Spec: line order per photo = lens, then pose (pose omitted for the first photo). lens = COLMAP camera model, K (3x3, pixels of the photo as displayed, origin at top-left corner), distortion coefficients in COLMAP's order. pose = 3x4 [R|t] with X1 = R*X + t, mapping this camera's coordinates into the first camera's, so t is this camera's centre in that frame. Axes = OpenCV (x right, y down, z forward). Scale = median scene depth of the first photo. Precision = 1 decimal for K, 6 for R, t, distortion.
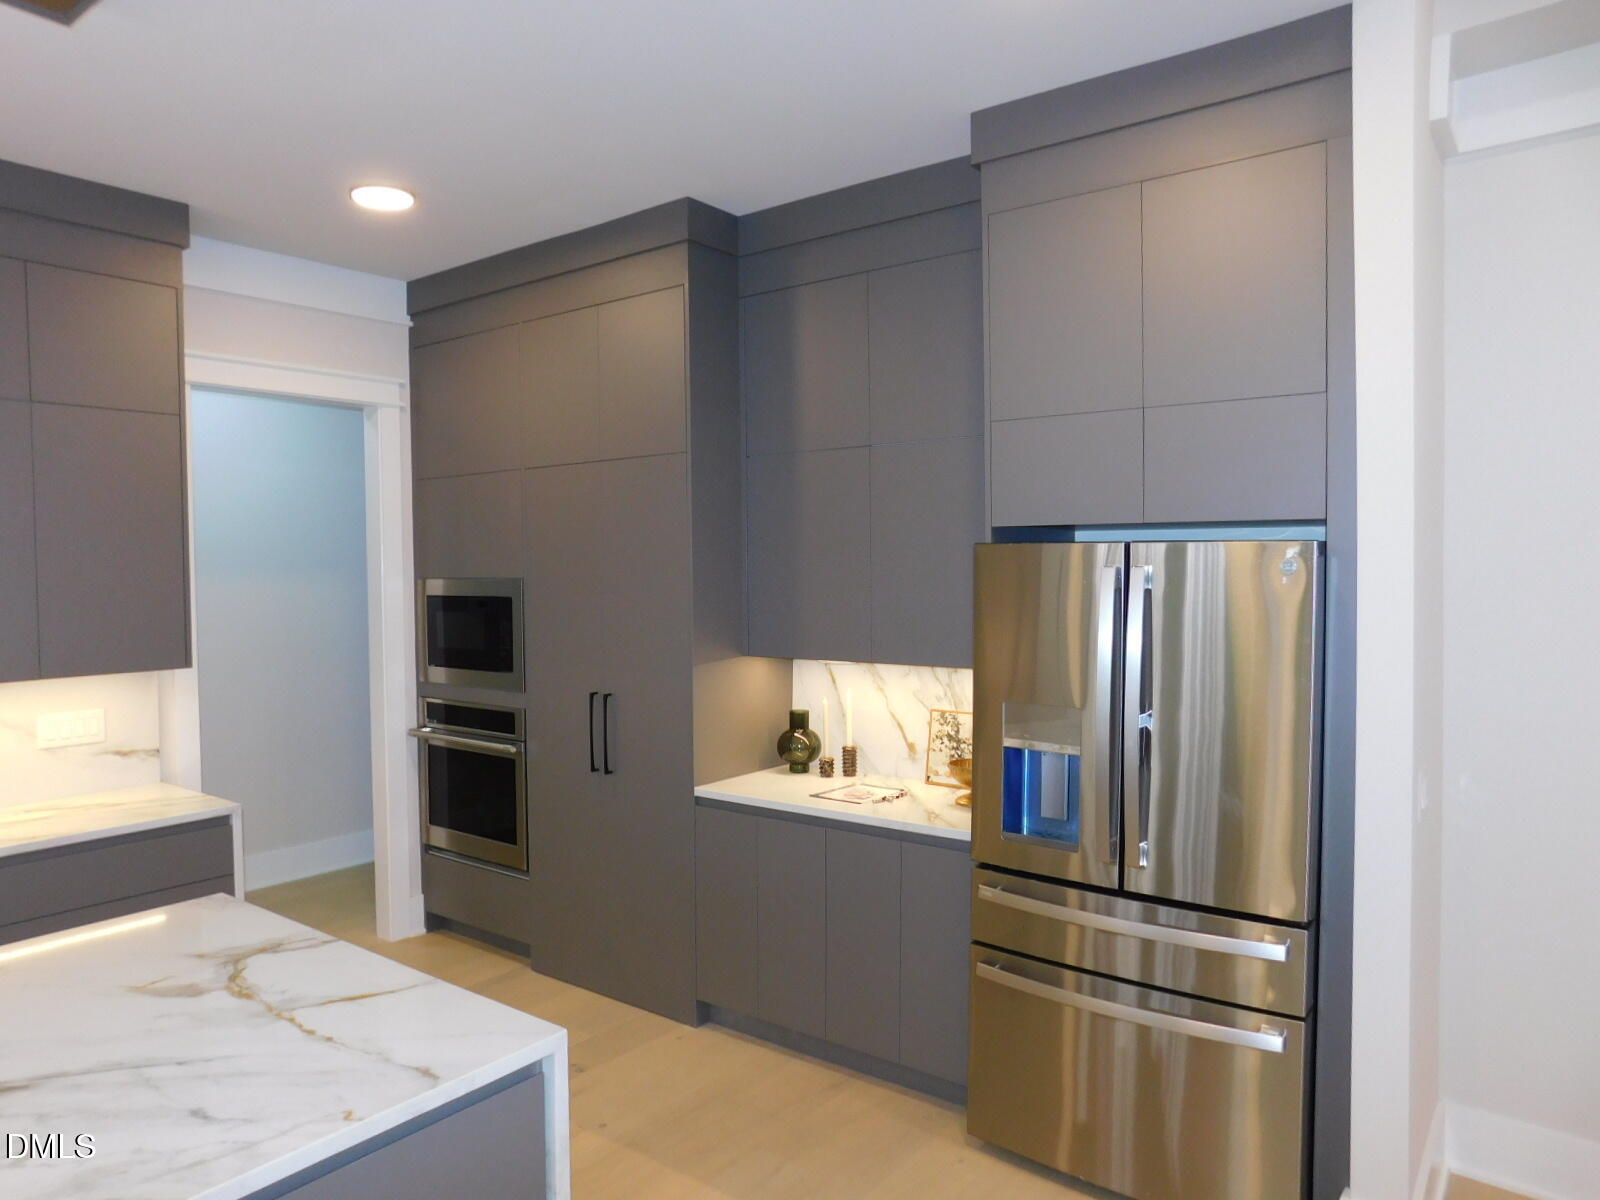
lens RADIAL K [[1061.4, 0, 800.0], [0, 1061.4, 600.0], [0, 0, 1]] dist [-0.079398, 0.072936]
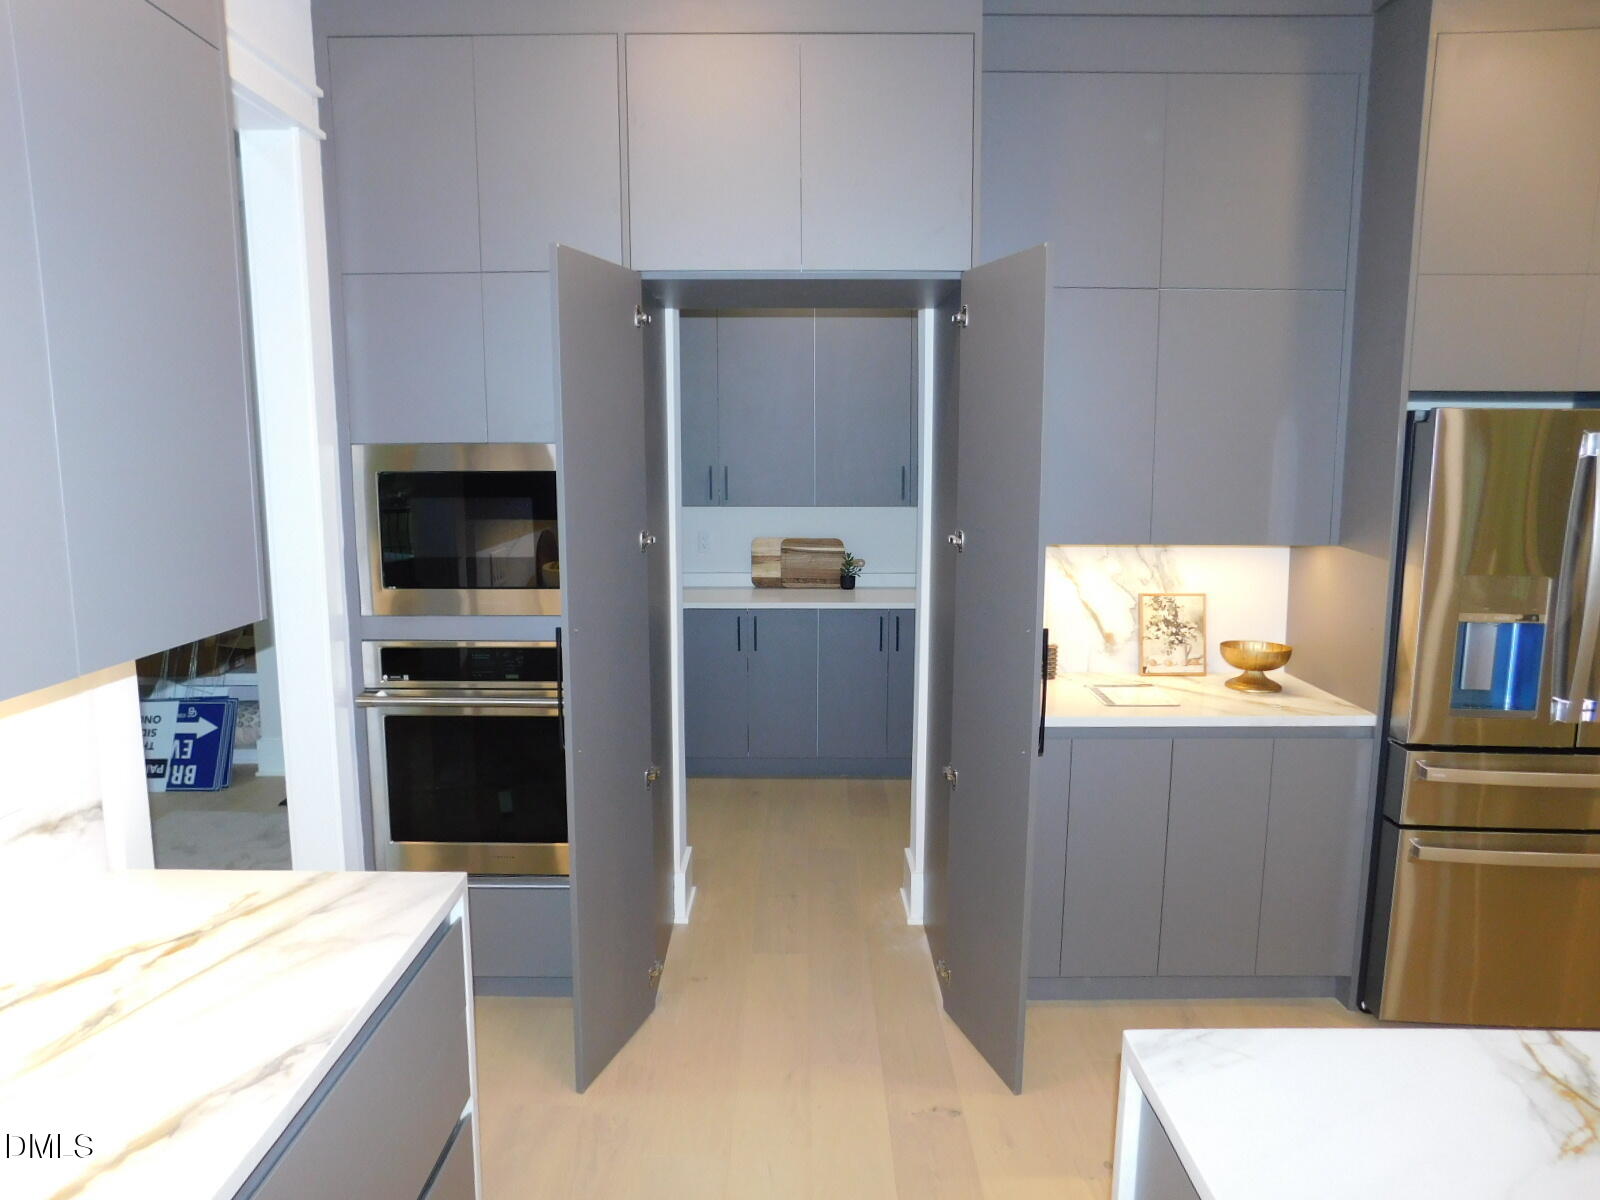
lens RADIAL K [[1061.4, 0, 800.0], [0, 1061.4, 600.0], [0, 0, 1]] dist [-0.079398, 0.072936]
pose [[0.798984, -0.074046, 0.596776, -0.644889], [0.010682, 0.993981, 0.109029, 0.007439], [-0.601258, -0.080737, 0.794966, 0.460594]]
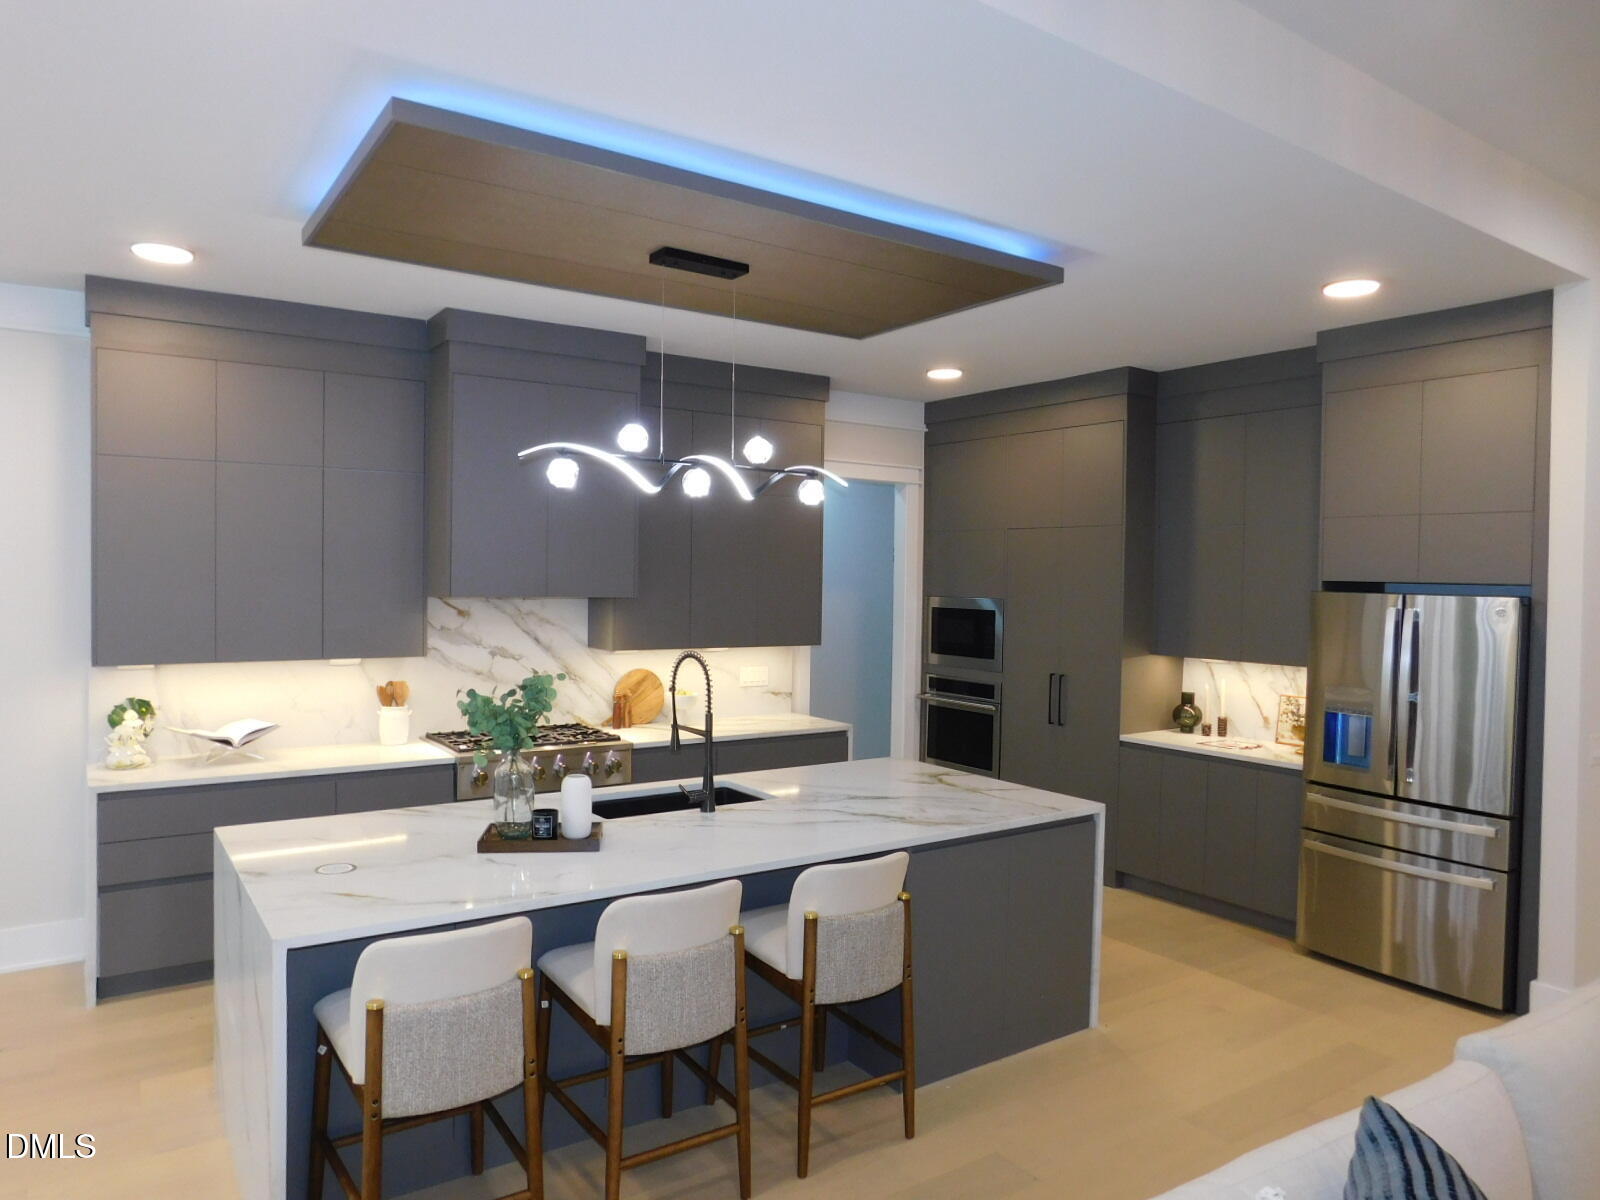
lens RADIAL K [[1061.4, 0, 800.0], [0, 1061.4, 600.0], [0, 0, 1]] dist [-0.079398, 0.072936]
pose [[0.950019, 0.033820, -0.310355, -0.071114], [-0.037698, 0.999268, -0.006503, 0.002541], [0.309908, 0.017877, 0.950599, -0.654042]]
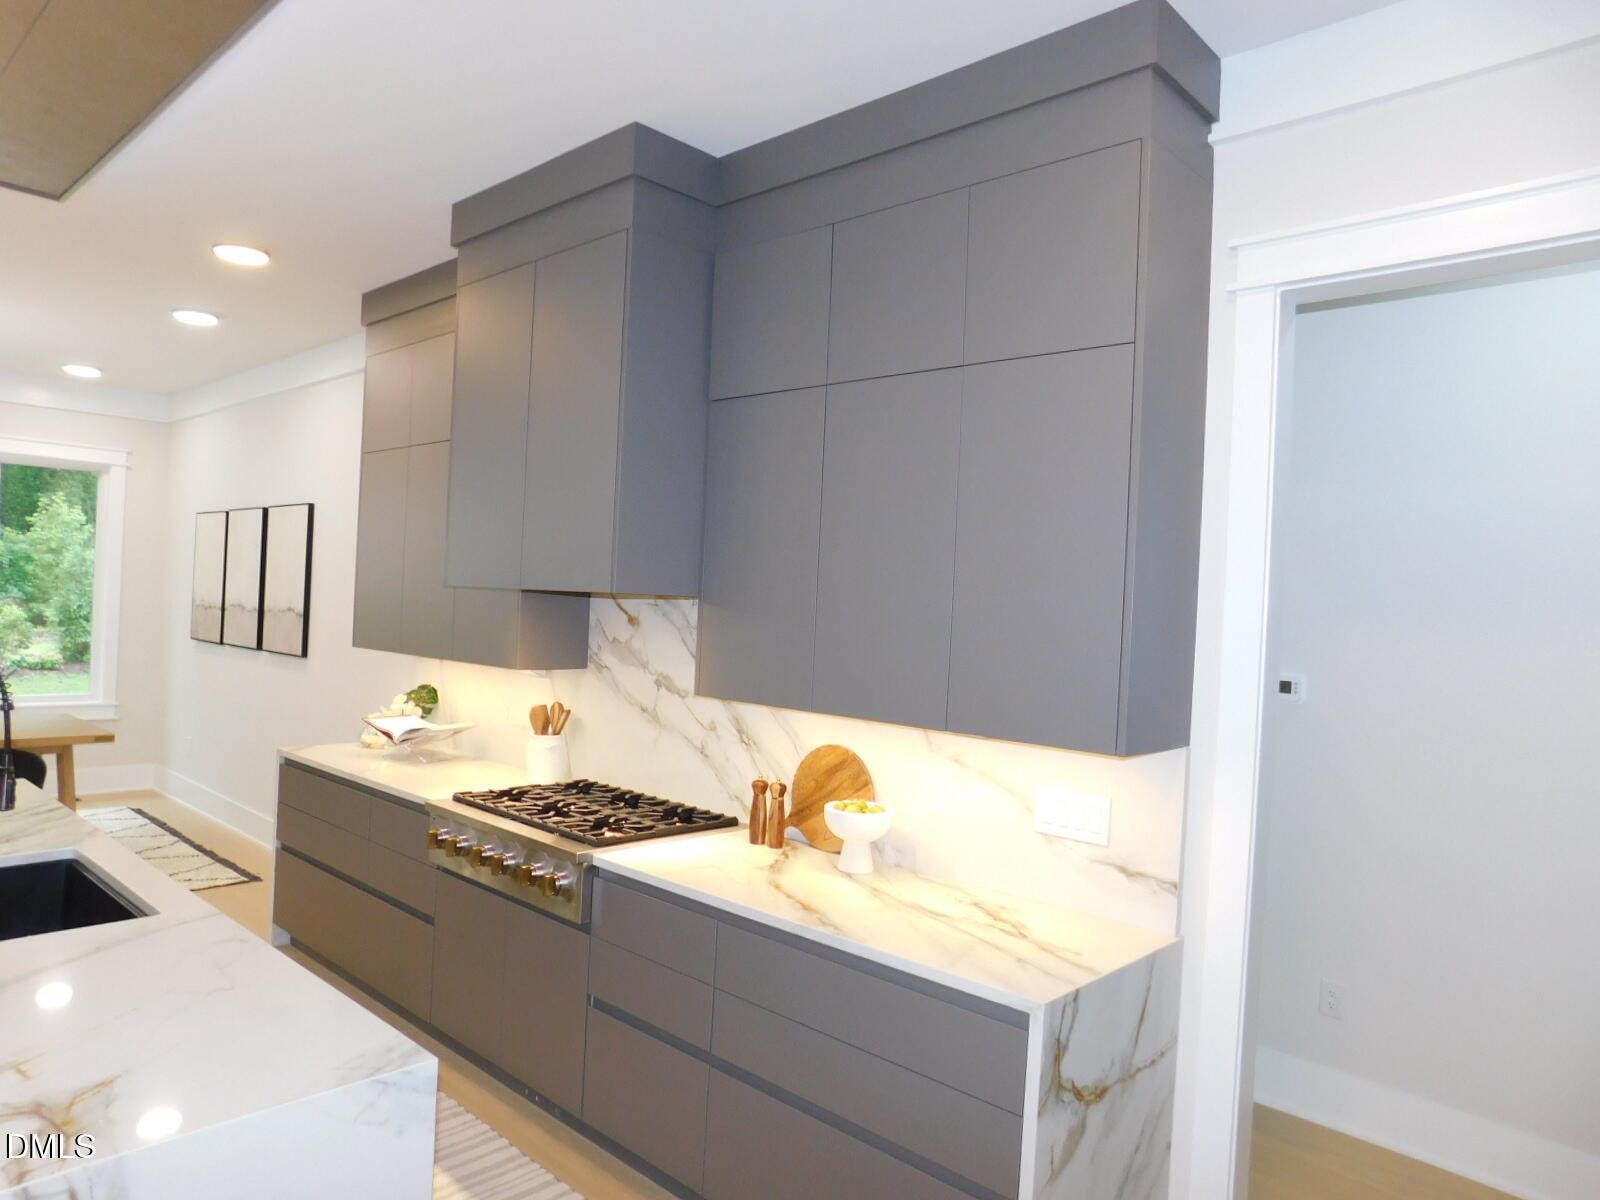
lens RADIAL K [[1085.8, 0, 785.5], [0, 1085.8, 594.3], [0, 0, 1]] dist [0.032548, 0.005543]
pose [[-0.113987, -0.000558, -0.993482, 0.064312], [-0.079703, 0.996782, 0.008585, -0.017380], [0.990280, 0.080162, -0.113665, 0.837314]]
